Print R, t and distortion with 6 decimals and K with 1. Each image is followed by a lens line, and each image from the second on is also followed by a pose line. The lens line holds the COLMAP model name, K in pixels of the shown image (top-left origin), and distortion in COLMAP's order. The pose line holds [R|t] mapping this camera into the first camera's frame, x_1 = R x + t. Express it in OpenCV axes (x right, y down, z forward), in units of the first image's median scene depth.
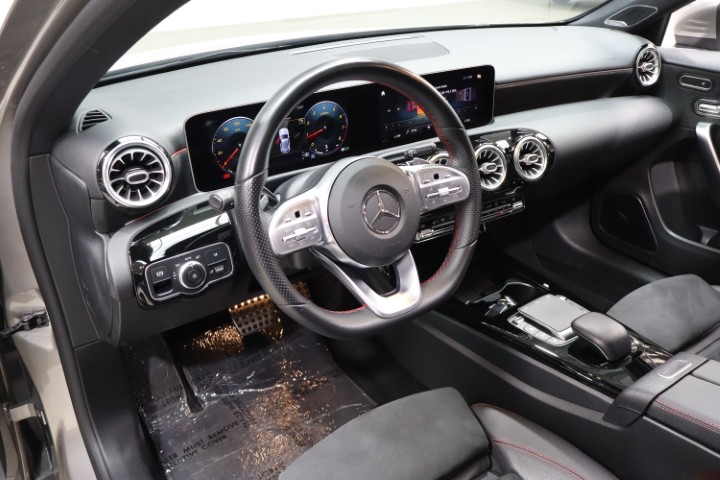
lens RADIAL K [[609.9, 0, 360.0], [0, 609.9, 240.0], [0, 0, 1]] dist [0.042272, 0.001103]
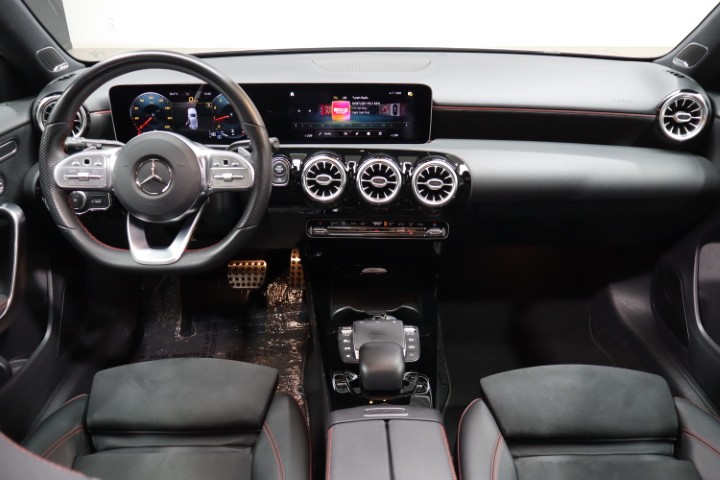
lens RADIAL K [[609.9, 0, 360.0], [0, 609.9, 240.0], [0, 0, 1]] dist [0.042272, 0.001103]
pose [[0.831576, 0.241978, -0.499929, 0.717842], [-0.258775, 0.965238, 0.036755, -0.053766], [0.491444, 0.098804, 0.865286, 0.120207]]
